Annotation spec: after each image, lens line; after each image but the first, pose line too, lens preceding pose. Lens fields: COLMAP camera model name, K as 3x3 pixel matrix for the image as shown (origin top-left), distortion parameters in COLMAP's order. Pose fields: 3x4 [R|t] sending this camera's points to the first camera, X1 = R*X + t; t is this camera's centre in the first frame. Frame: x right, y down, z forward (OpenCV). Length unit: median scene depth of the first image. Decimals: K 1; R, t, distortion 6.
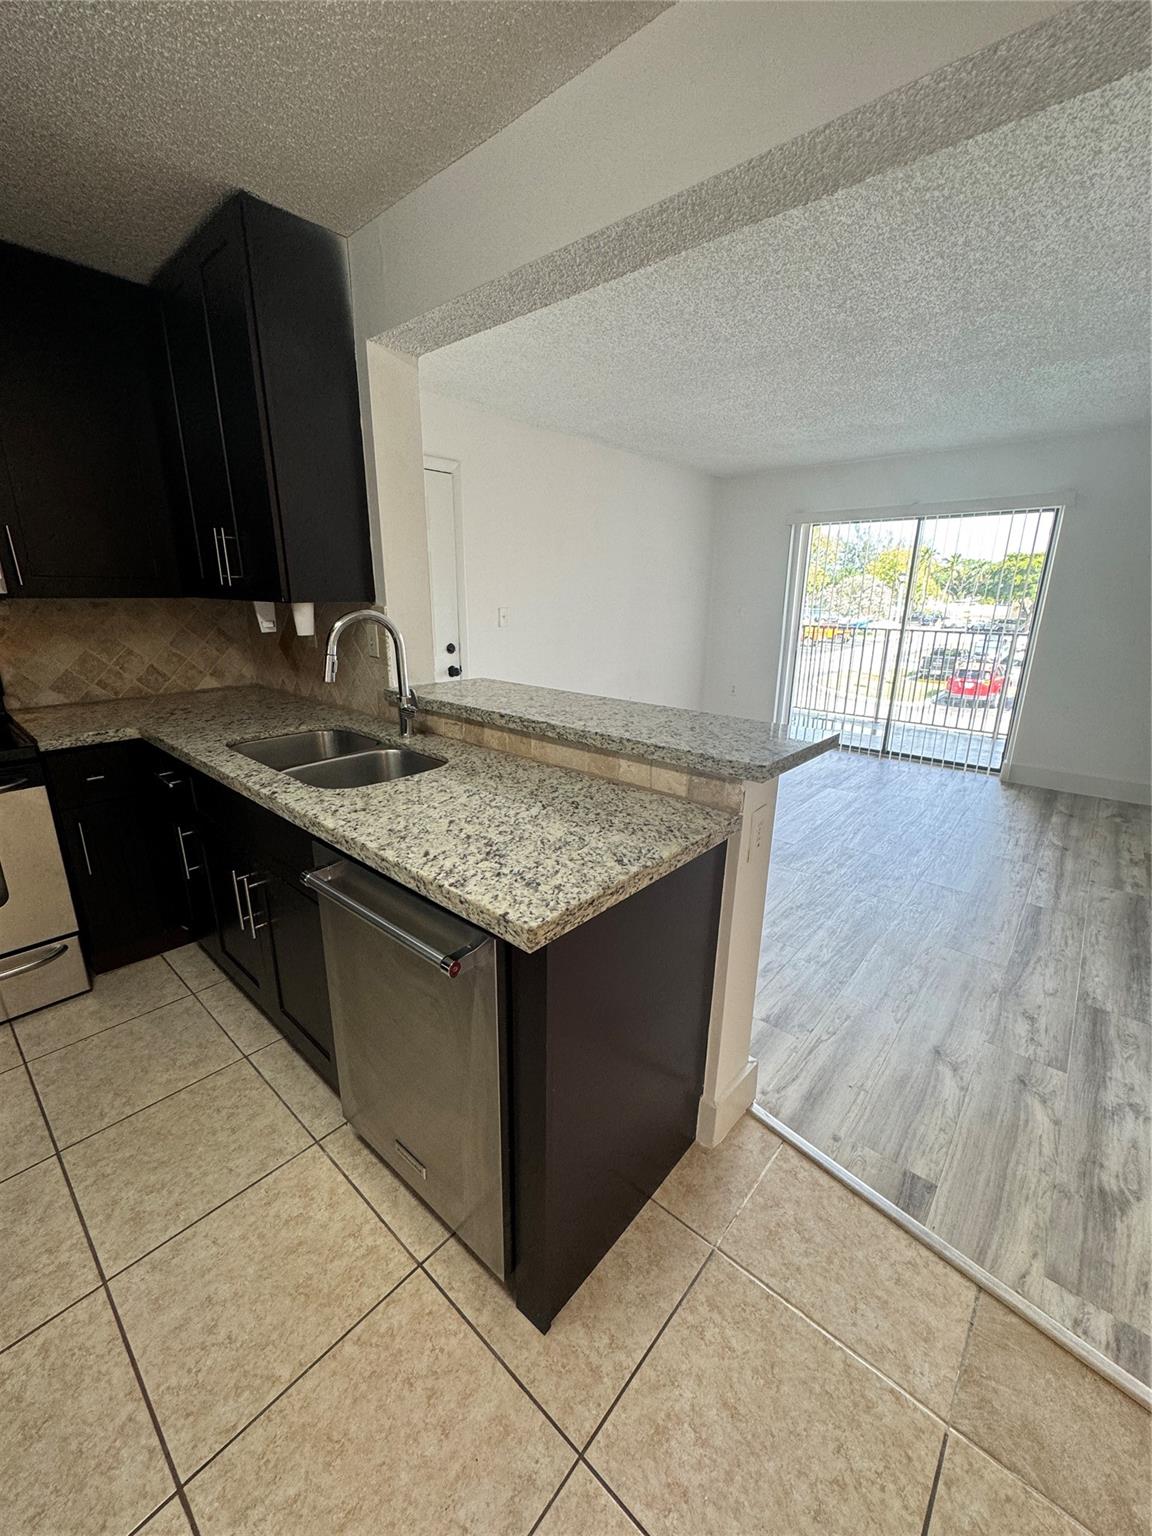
lens RADIAL K [[609.7, 0, 576.0], [0, 609.7, 768.0], [0, 0, 1]] dist [0.001415, -0.000680]
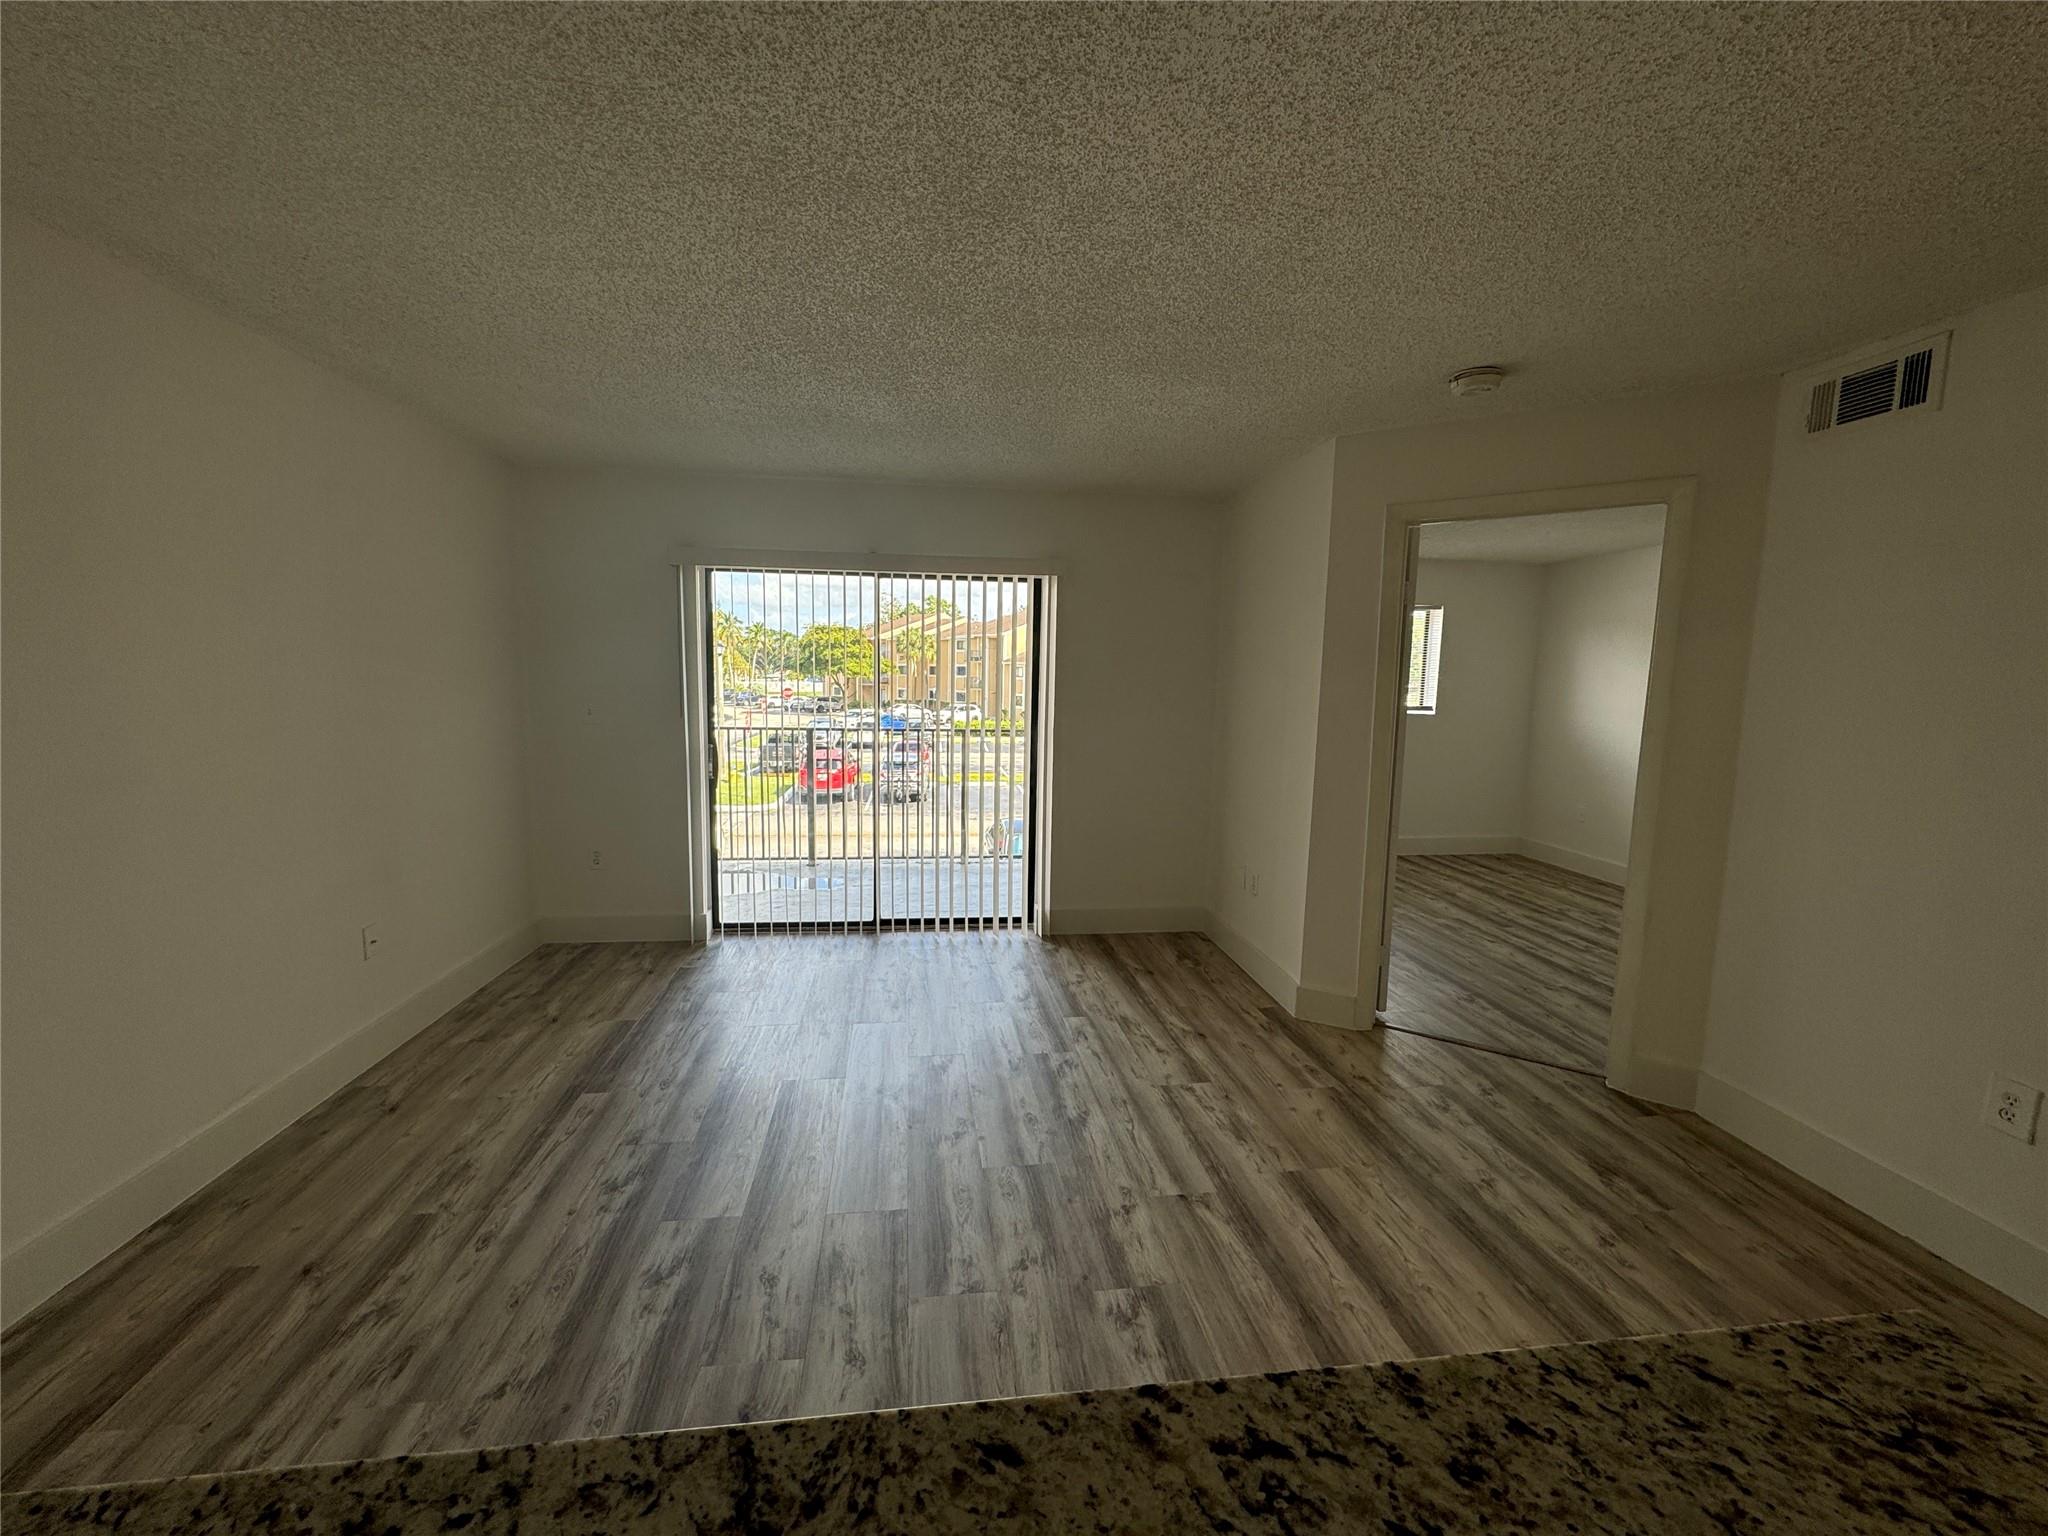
lens RADIAL K [[812.9, 0, 1024.0], [0, 812.9, 768.0], [0, 0, 1]] dist [0.001415, -0.000680]
pose [[0.658368, -0.082460, 0.748165, -0.026477], [0.196192, 0.978421, -0.064807, -0.147084], [-0.726677, 0.189451, 0.660340, 0.436473]]
